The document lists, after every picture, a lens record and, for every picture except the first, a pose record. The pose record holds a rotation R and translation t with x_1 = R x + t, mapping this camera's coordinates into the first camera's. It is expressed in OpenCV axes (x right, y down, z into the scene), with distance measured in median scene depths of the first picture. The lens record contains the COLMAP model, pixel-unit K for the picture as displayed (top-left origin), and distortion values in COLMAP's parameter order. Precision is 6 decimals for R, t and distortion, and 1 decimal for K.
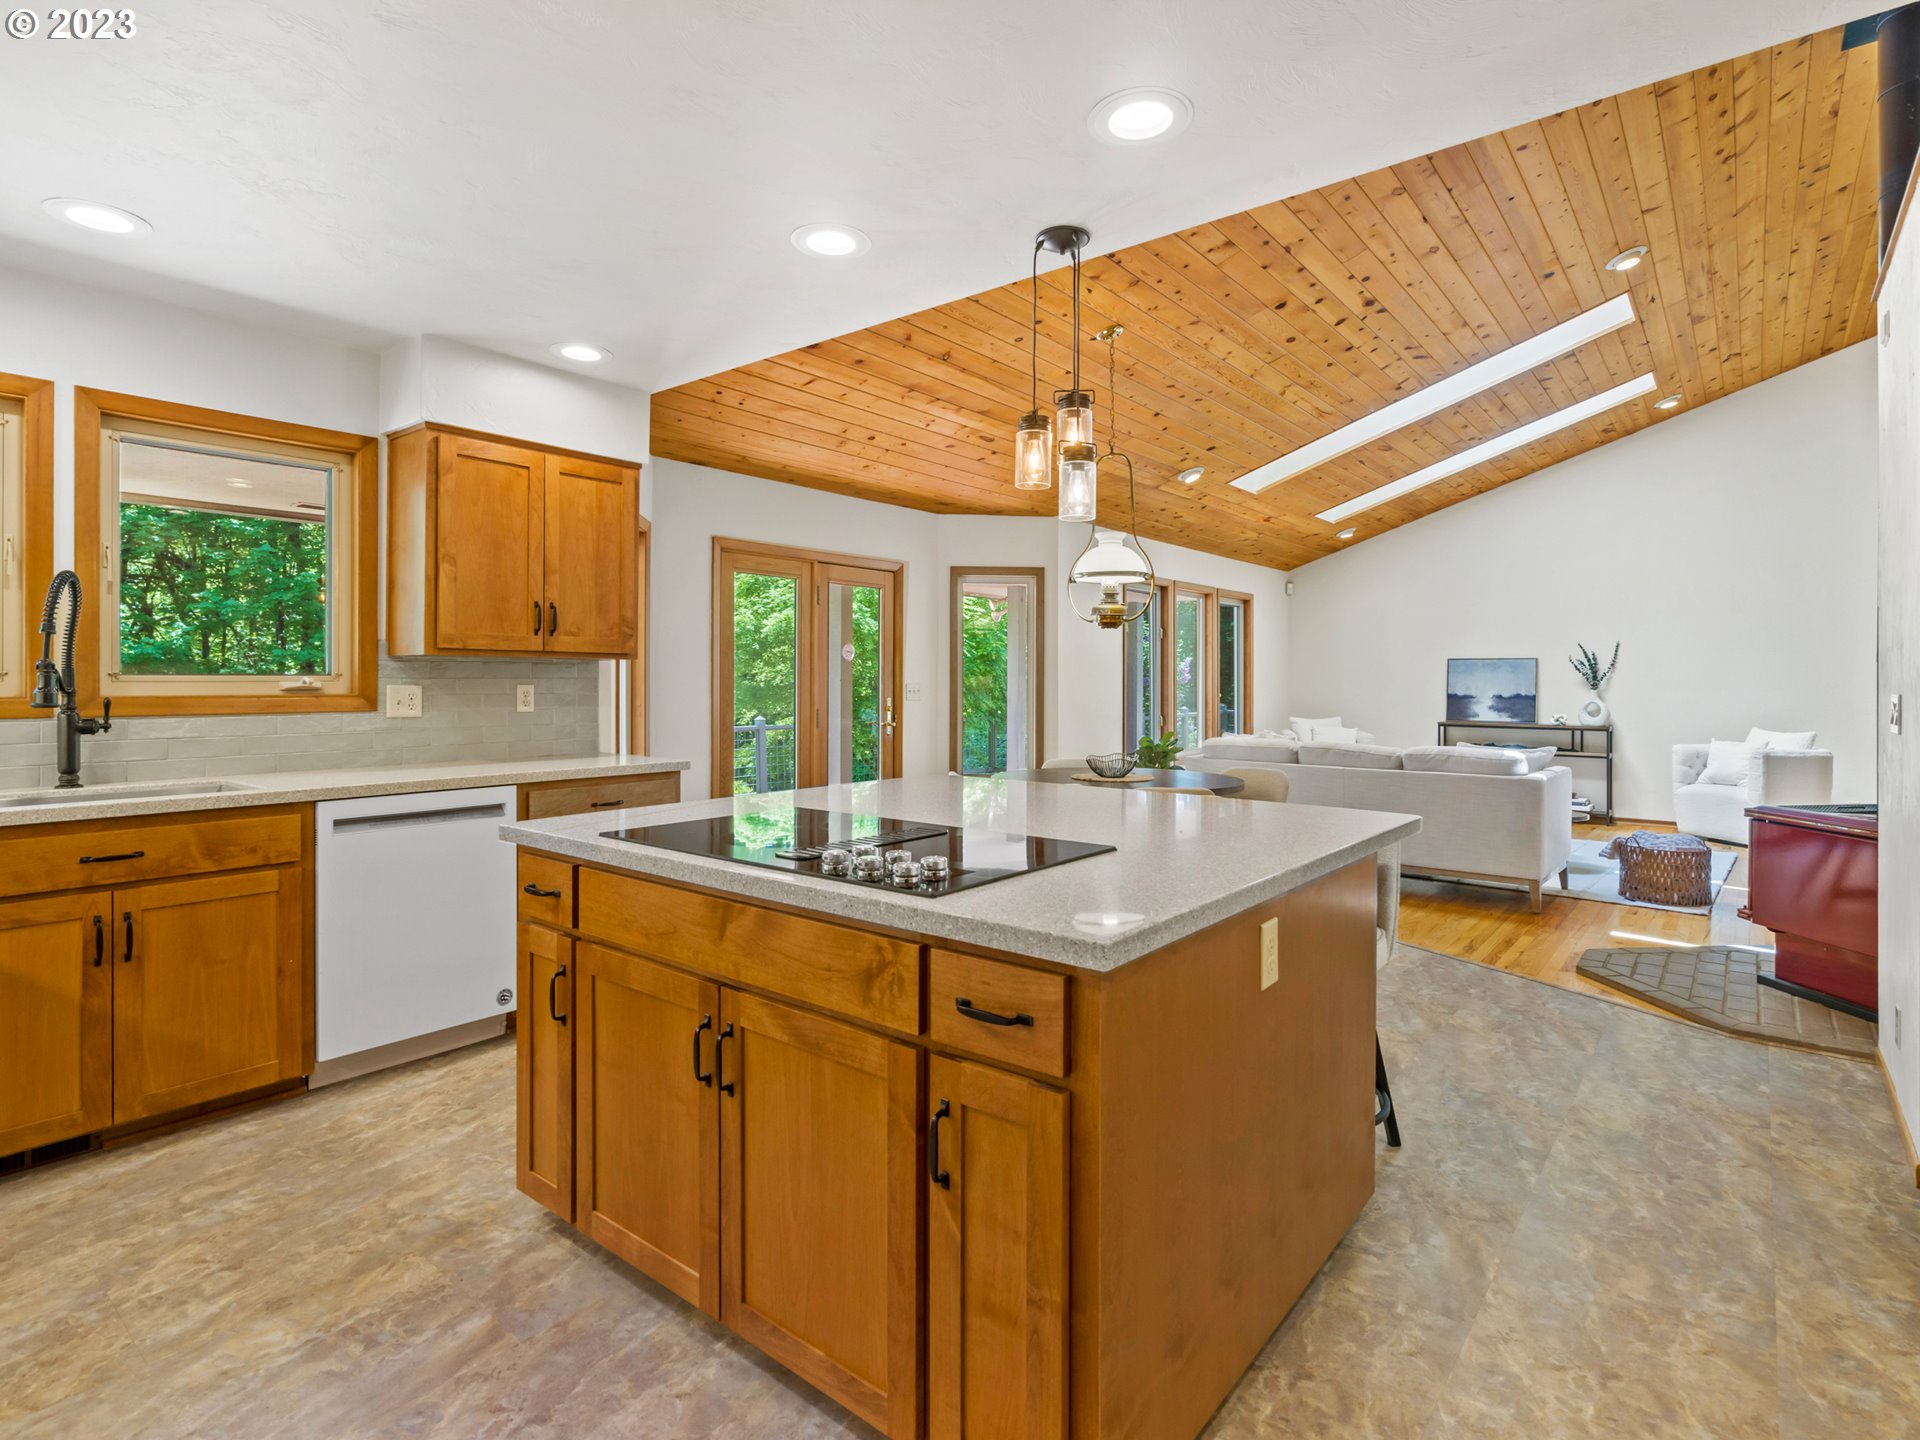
lens RADIAL K [[978.1, 0, 950.8], [0, 978.1, 679.9], [0, 0, 1]] dist [-0.003038, 0.000020]
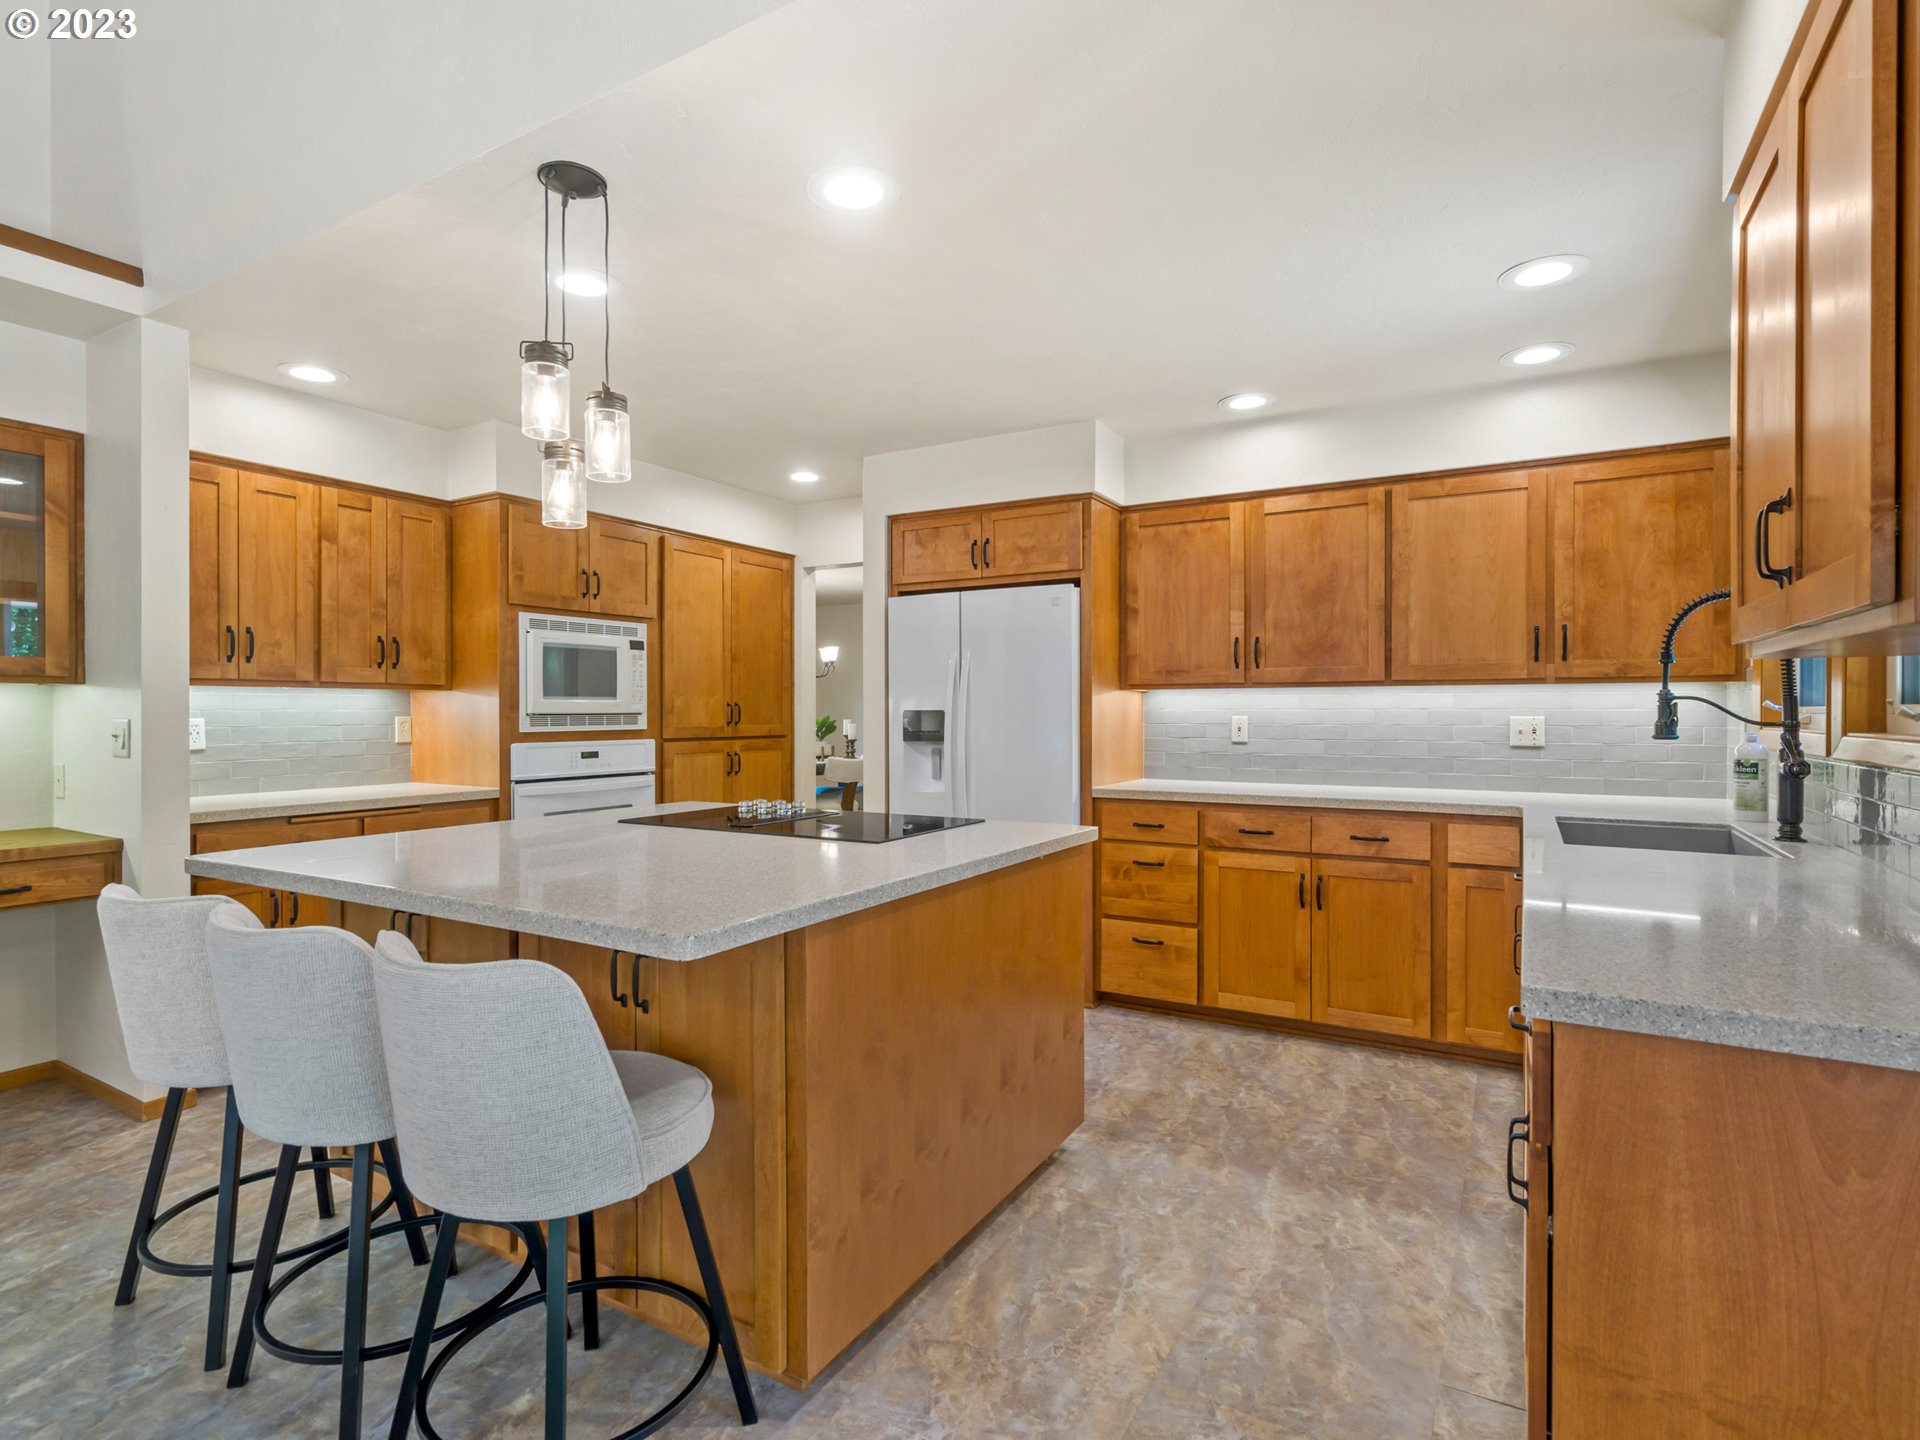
lens RADIAL K [[966.5, 0, 965.8], [0, 966.5, 706.5], [0, 0, 1]] dist [-0.006455, -0.001157]
pose [[-0.986352, -0.002307, -0.164632, -0.091347], [-0.001535, 0.999987, -0.004819, 0.001833], [0.164641, -0.004501, -0.986343, 2.069073]]
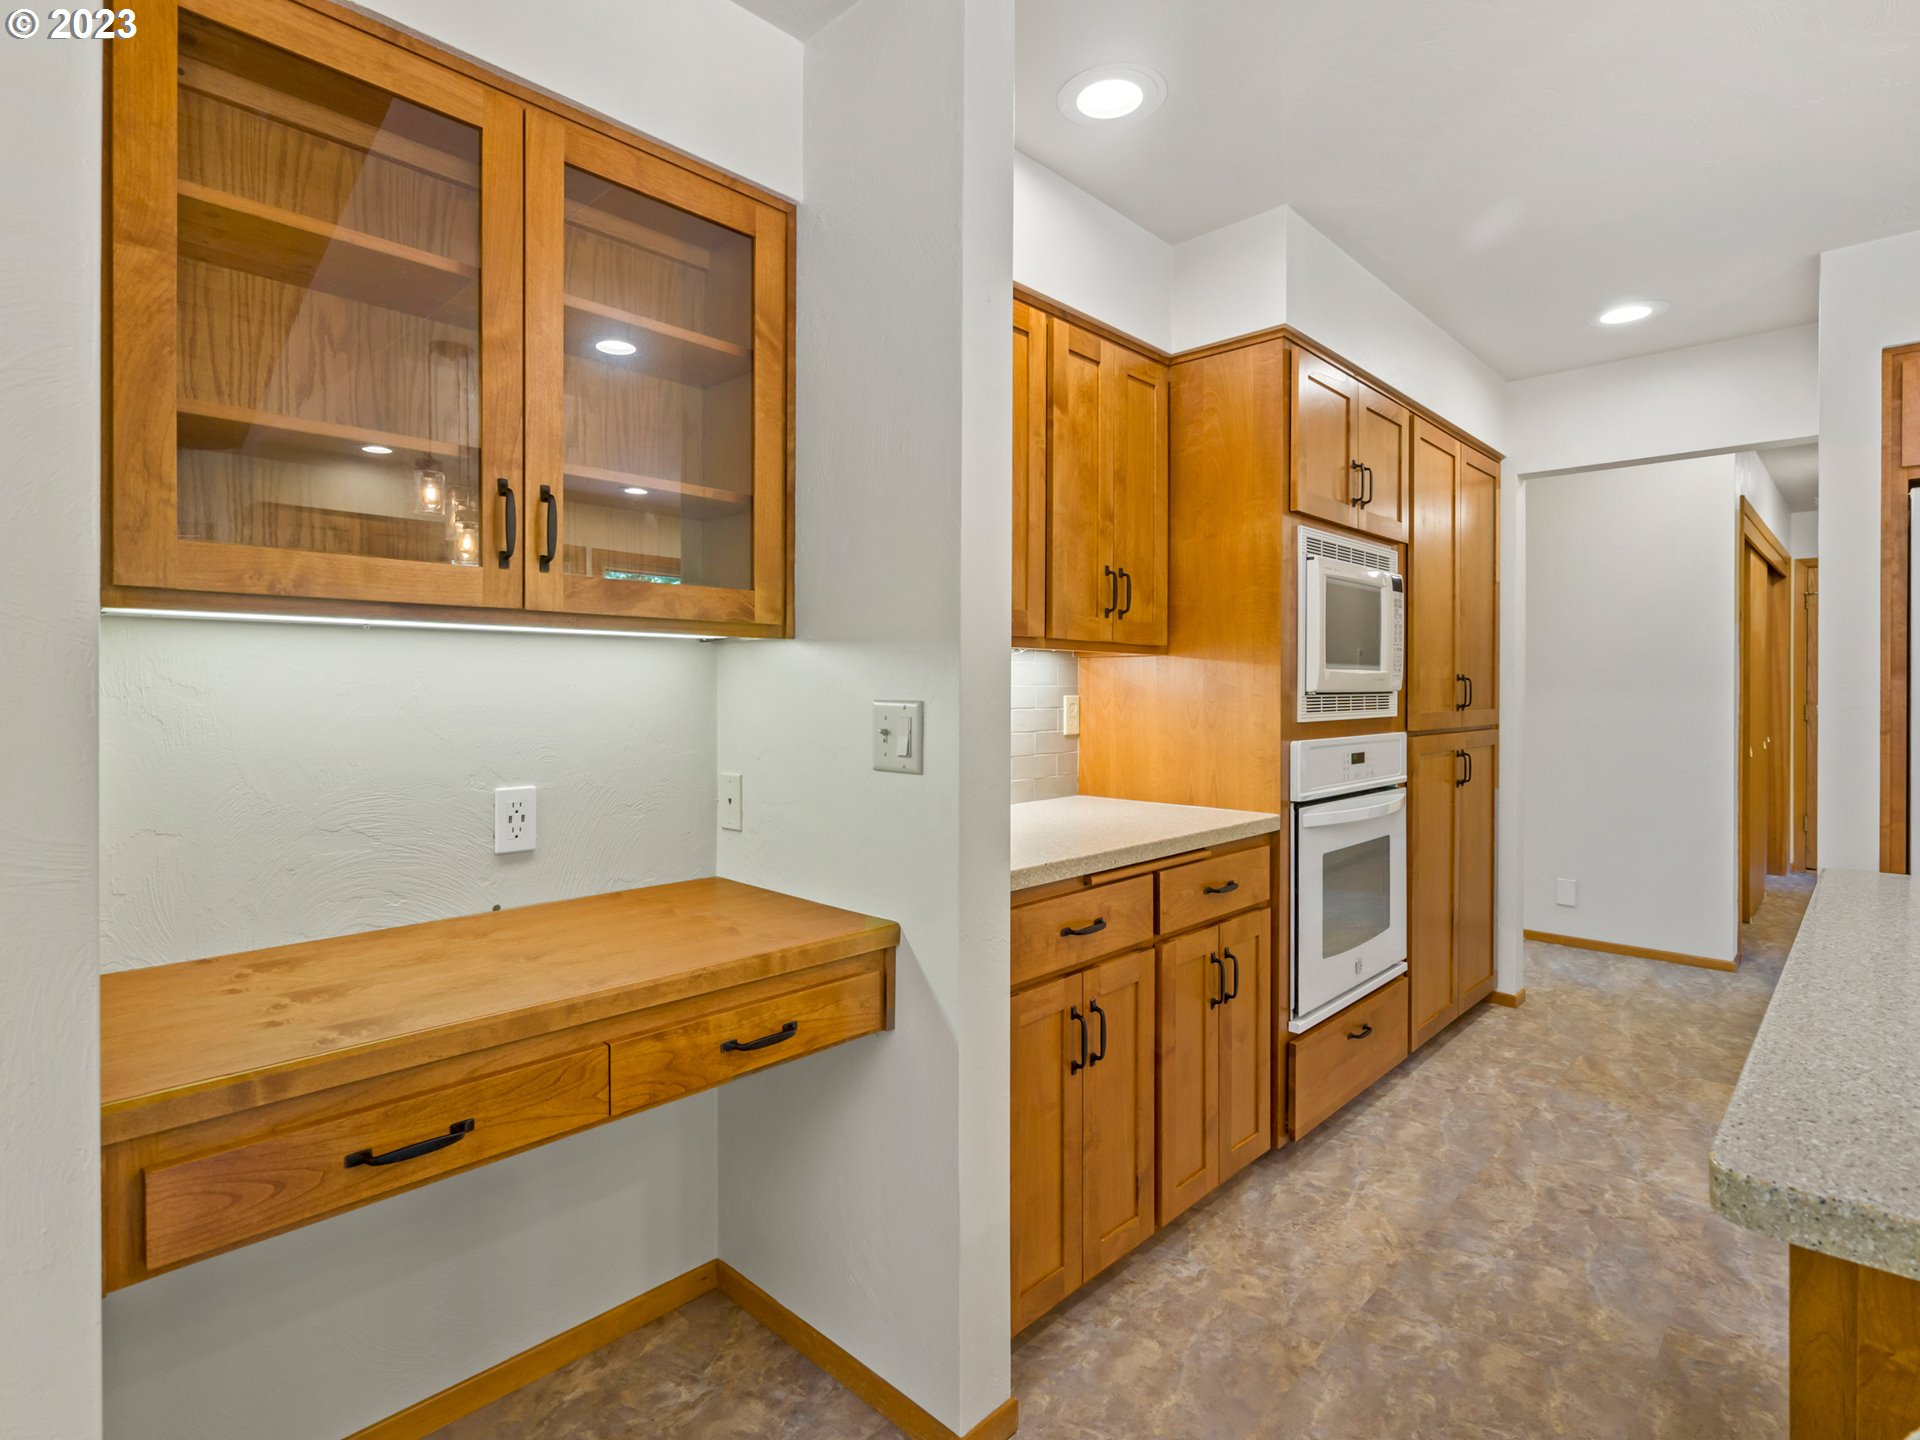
lens RADIAL K [[978.1, 0, 950.8], [0, 978.1, 679.9], [0, 0, 1]] dist [-0.003038, 0.000020]
pose [[-0.996746, -0.004513, 0.080482, 0.695365], [-0.005052, 0.999966, -0.006500, 0.003088], [-0.080450, -0.006885, -0.996735, 1.335720]]
